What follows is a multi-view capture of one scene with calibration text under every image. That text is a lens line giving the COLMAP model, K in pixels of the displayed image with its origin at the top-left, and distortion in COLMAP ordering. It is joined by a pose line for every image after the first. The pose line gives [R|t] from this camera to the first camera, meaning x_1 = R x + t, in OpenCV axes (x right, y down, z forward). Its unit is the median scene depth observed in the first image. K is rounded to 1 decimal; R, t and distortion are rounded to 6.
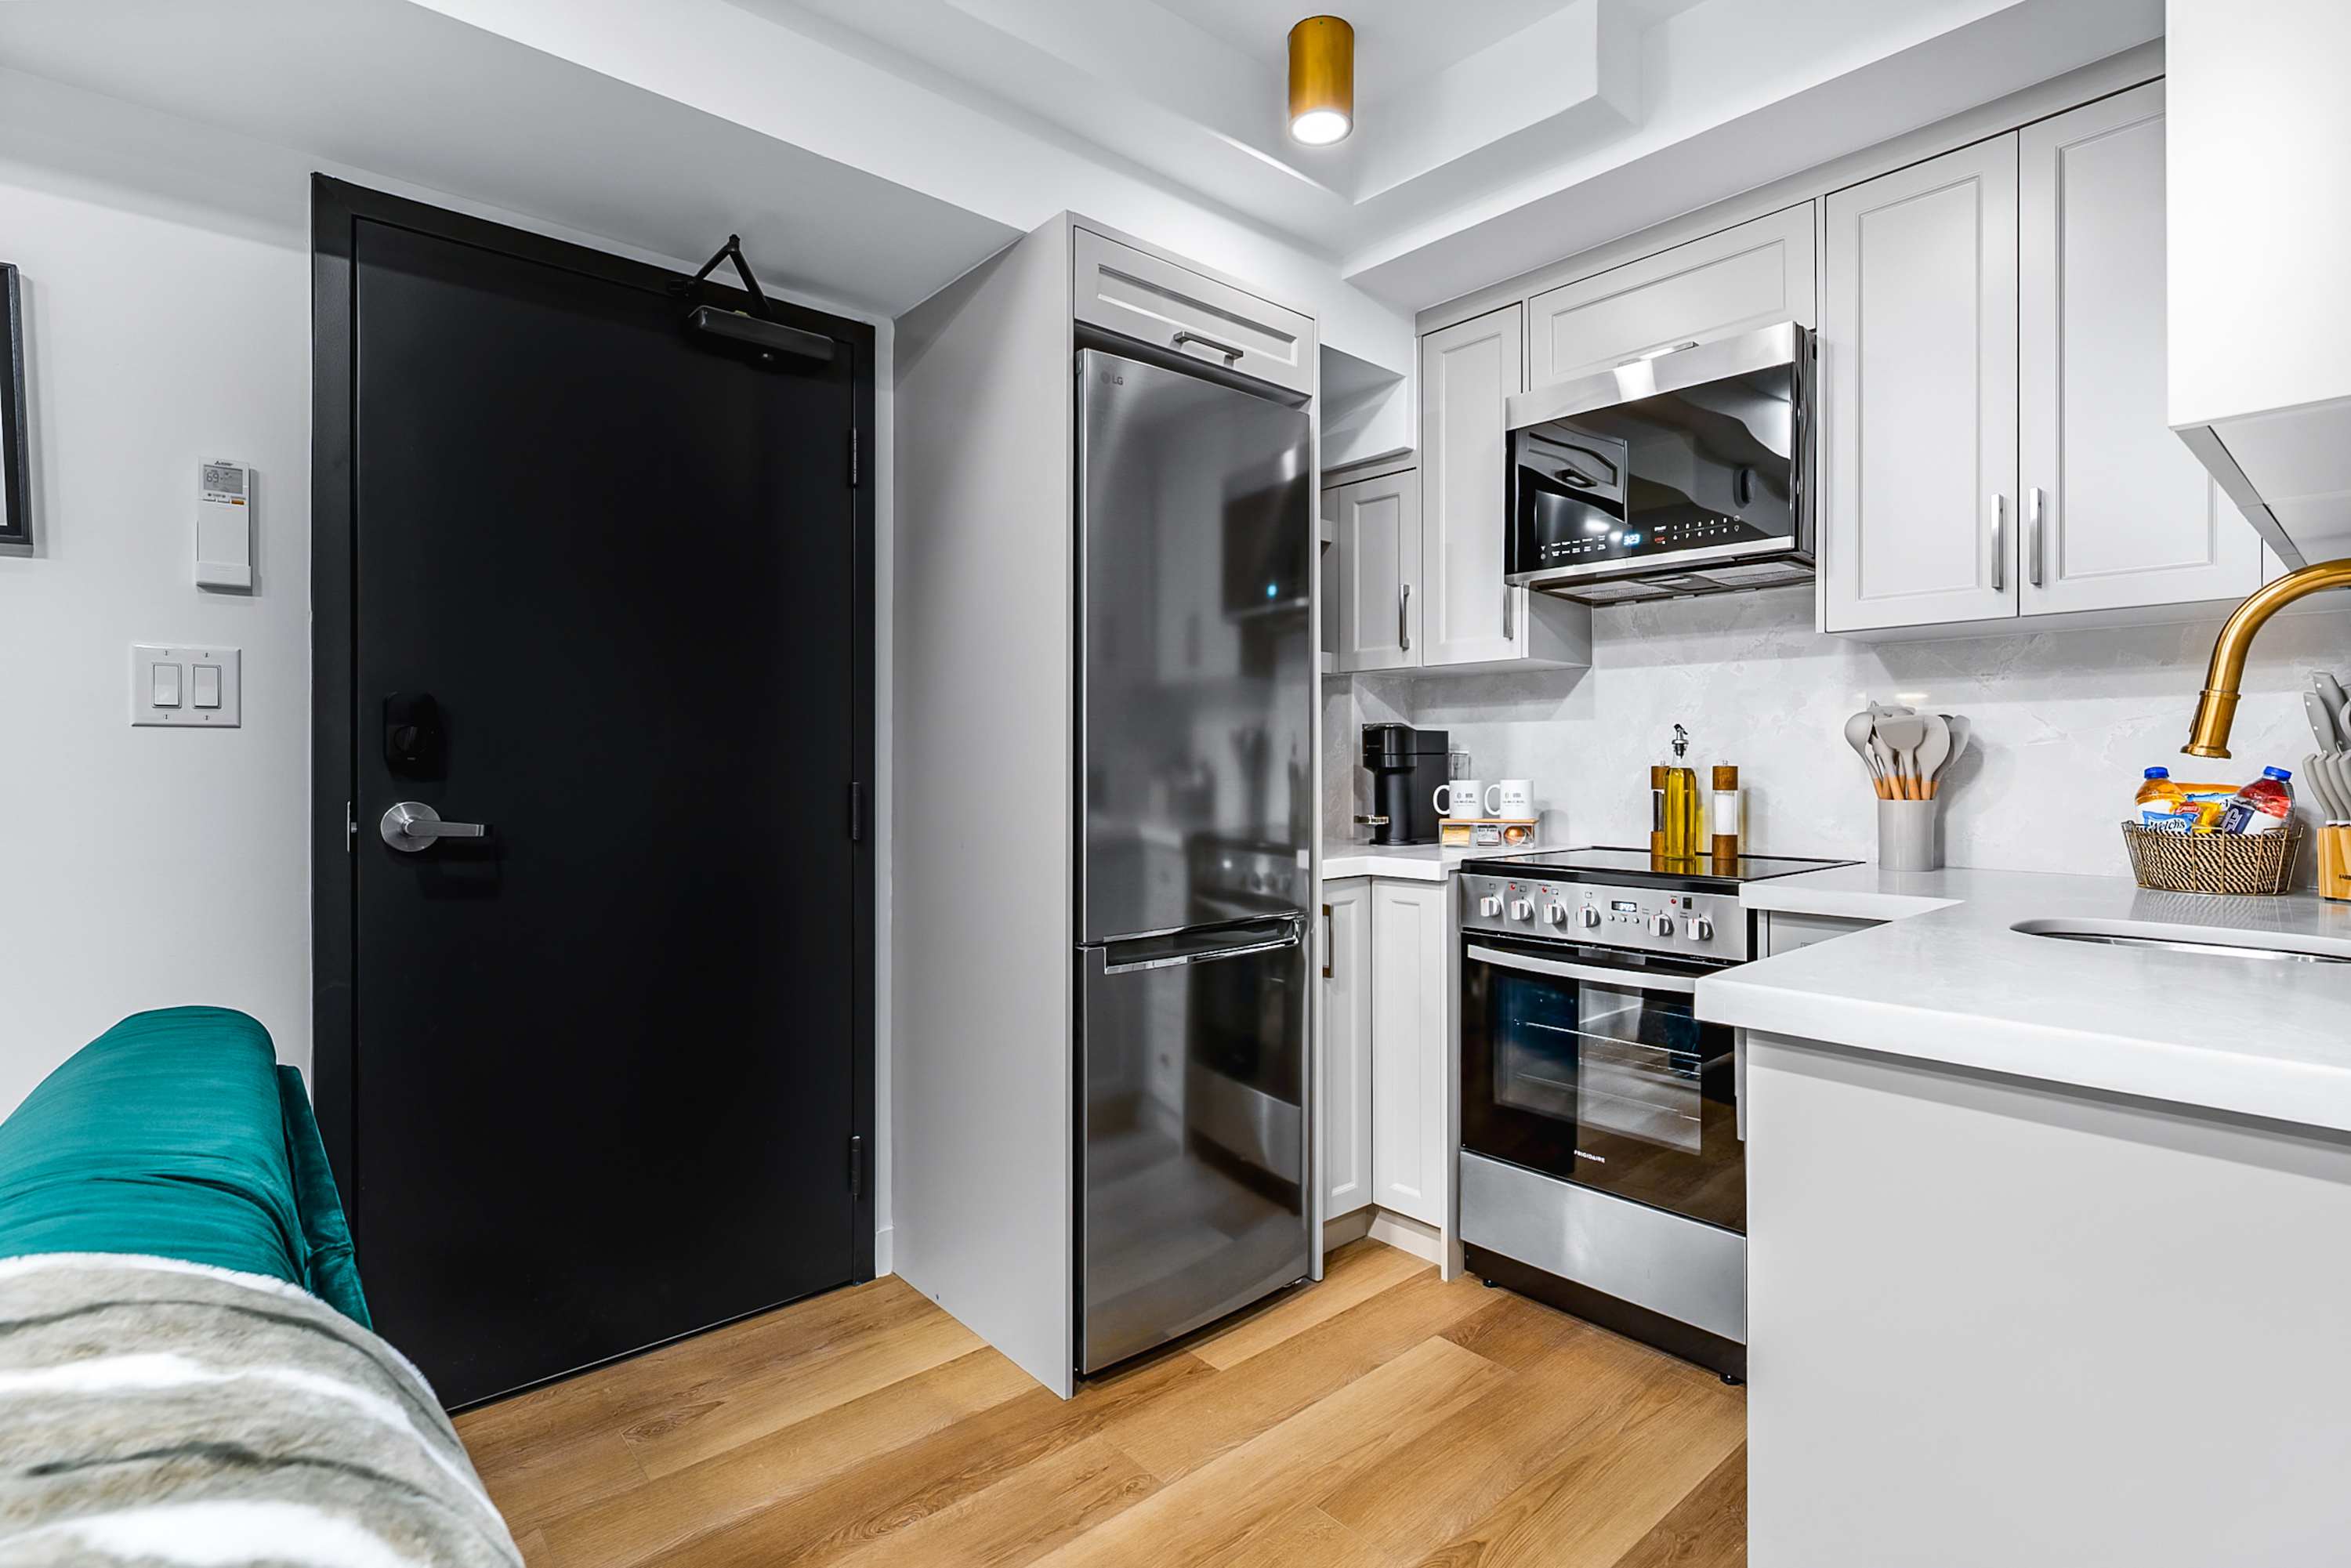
lens RADIAL K [[1109.9, 0, 1172.5], [0, 1109.9, 767.8], [0, 0, 1]] dist [0.001697, -0.000617]
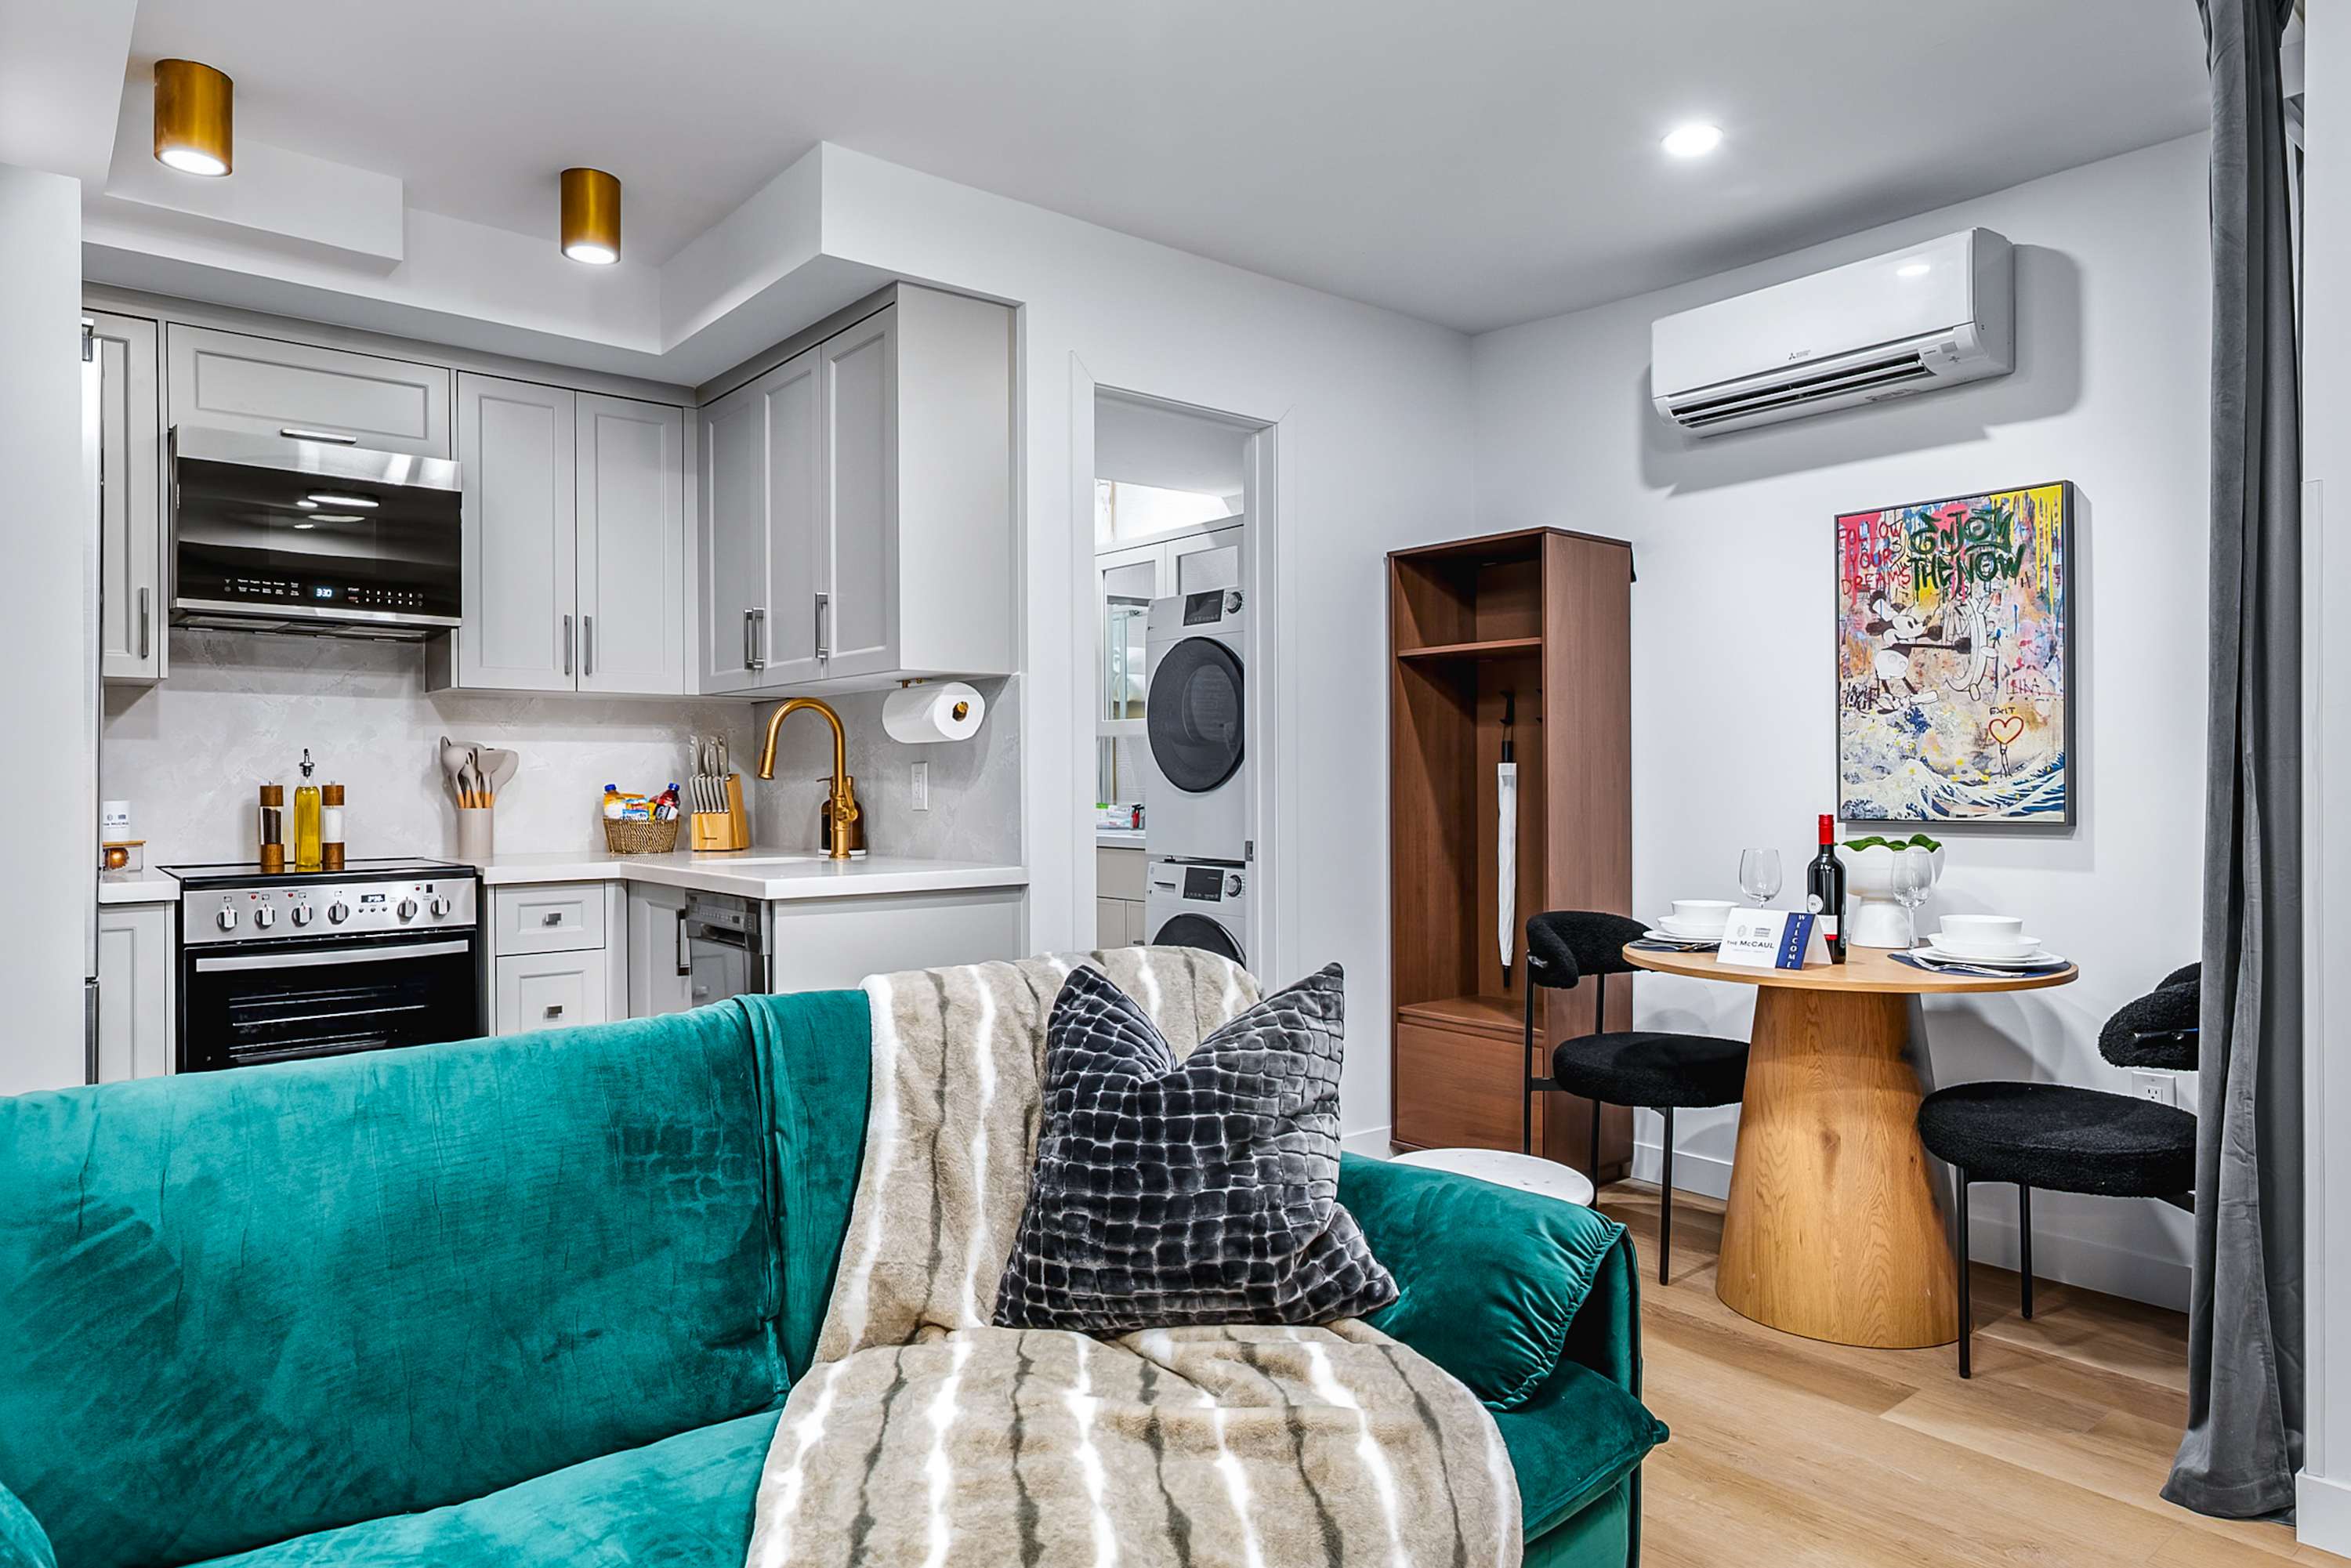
lens RADIAL K [[1424.9, 0, 1179.8], [0, 1424.9, 788.3], [0, 0, 1]] dist [0.000712, -0.000324]
pose [[0.024199, -0.005421, 0.999692, -1.105652], [0.008205, 0.999953, 0.005223, 0.001235], [-0.999674, 0.008076, 0.024242, 0.060131]]
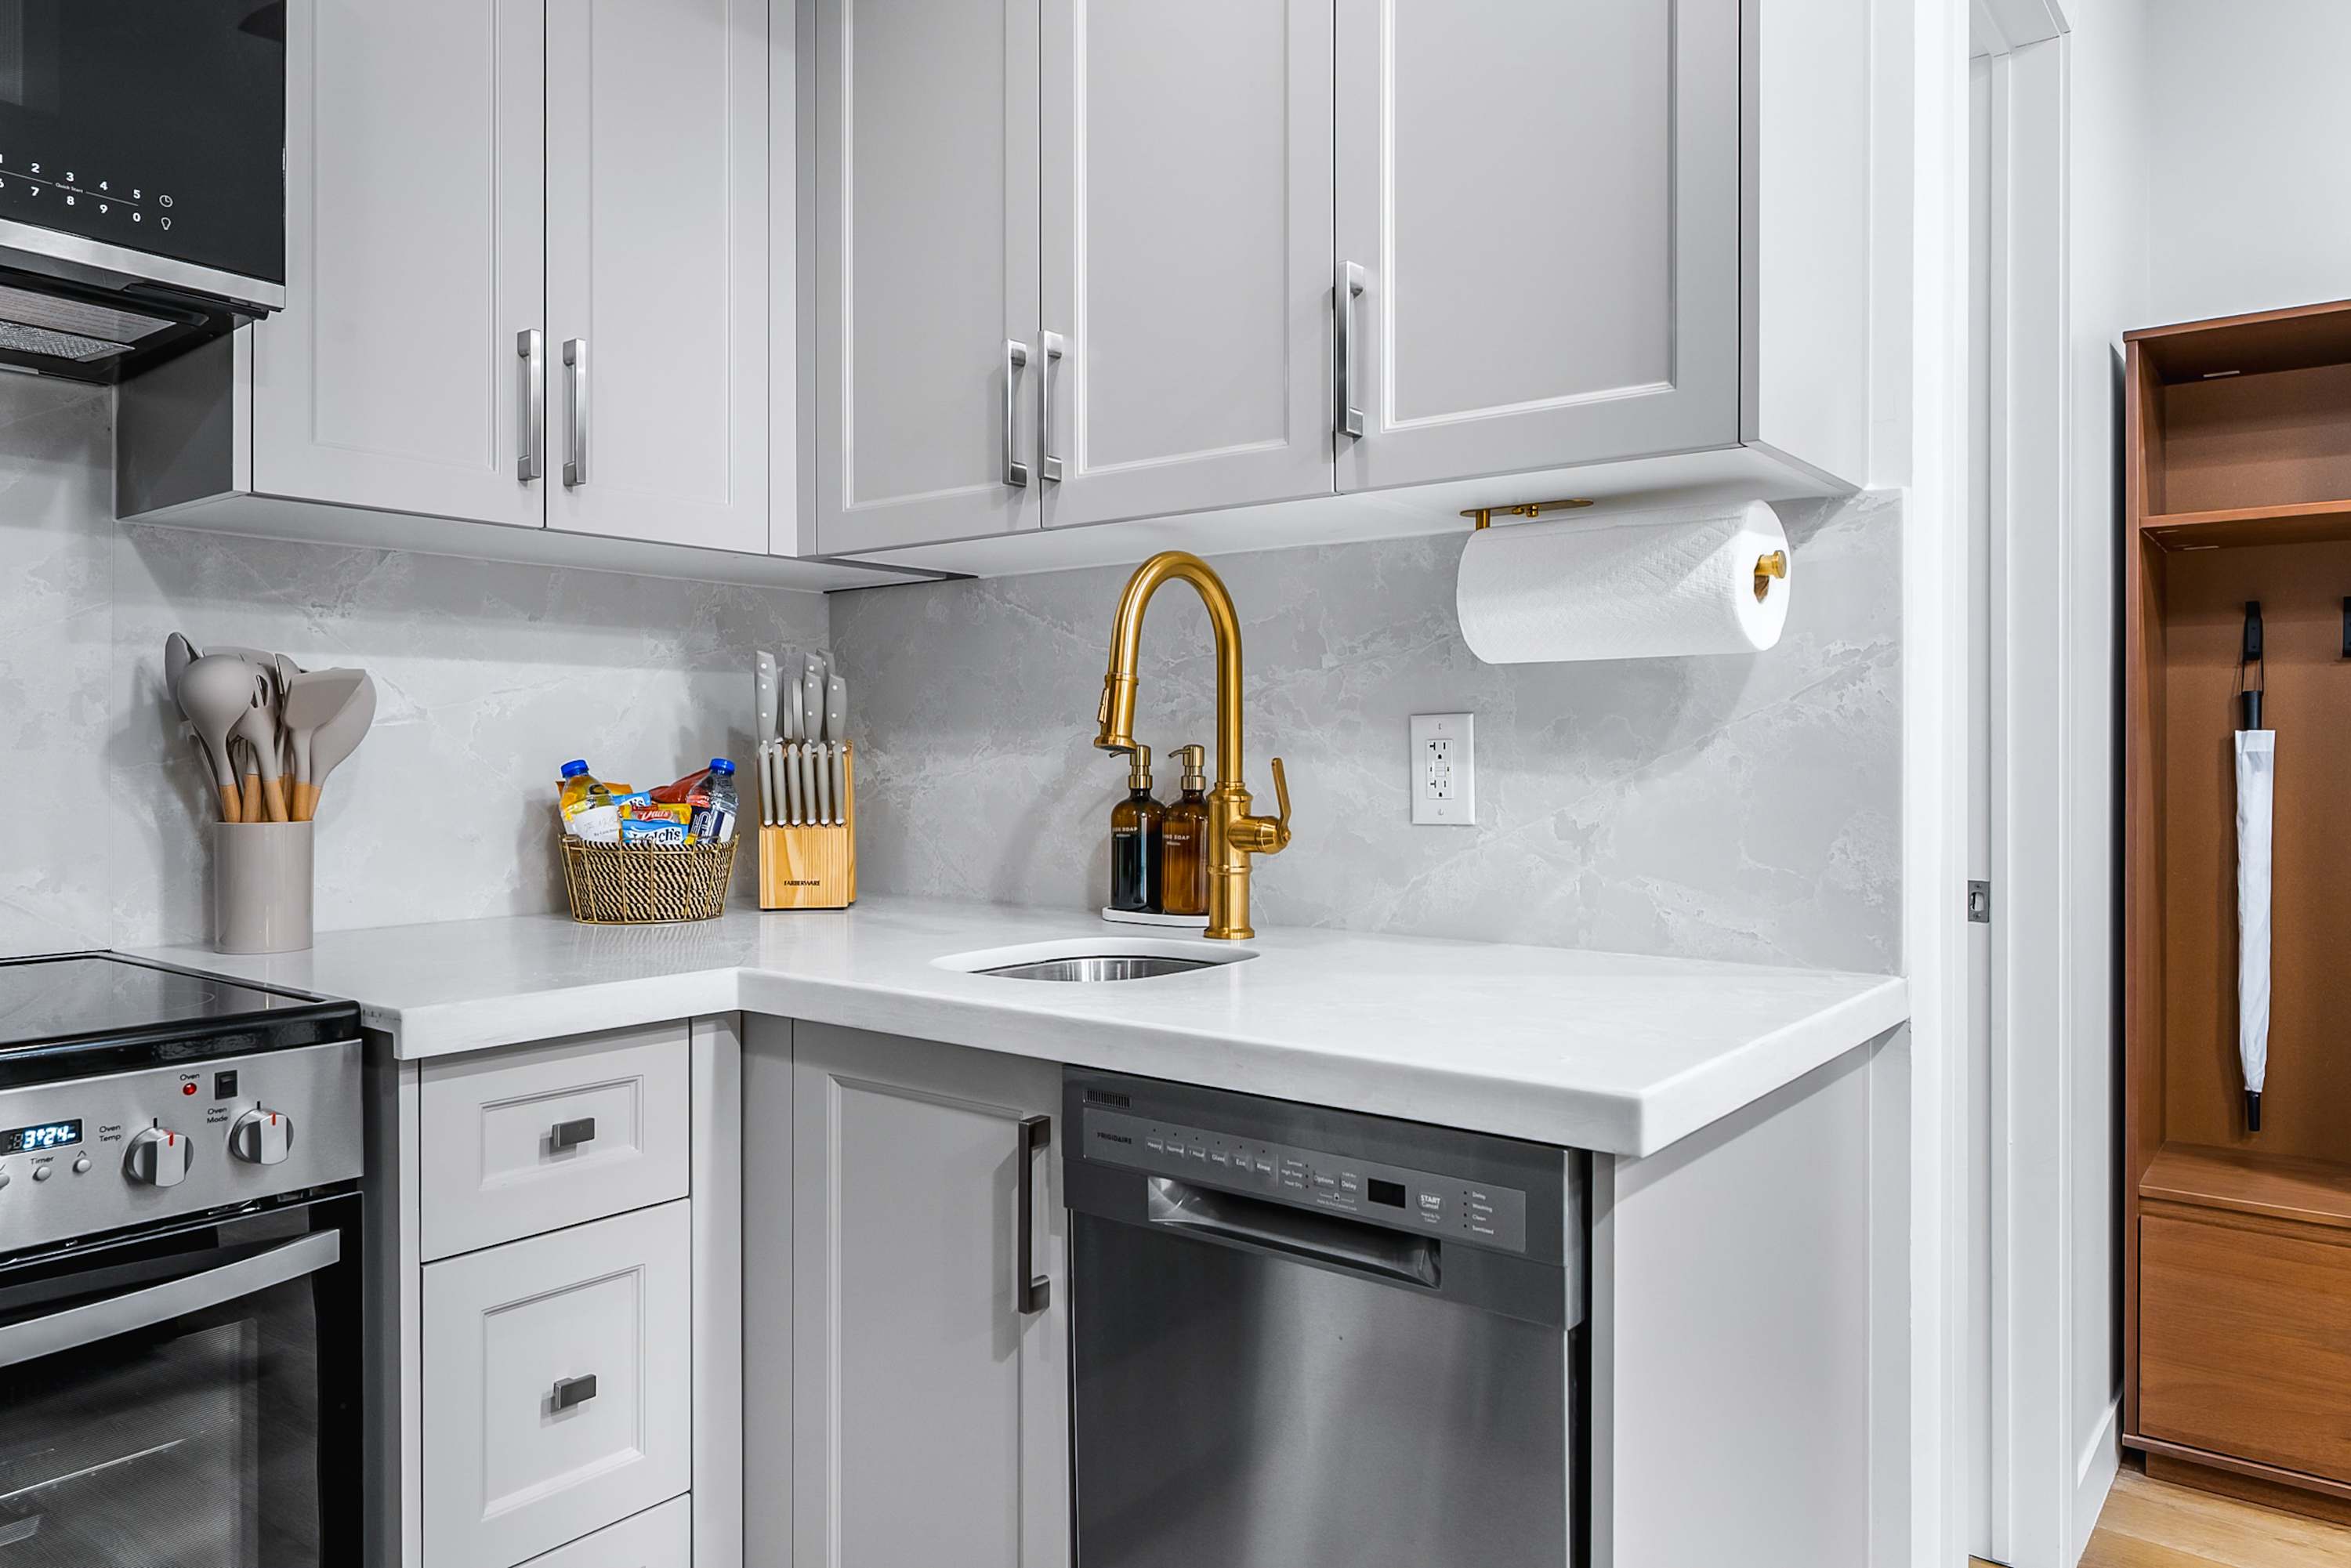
lens RADIAL K [[1555.7, 0, 1180.6], [0, 1555.7, 763.4], [0, 0, 1]] dist [-0.003794, 0.005277]
pose [[-0.192999, -0.006017, 0.981181, -0.172127], [0.002614, 0.999974, 0.006647, -0.003814], [-0.981195, 0.003848, -0.192978, 0.691369]]
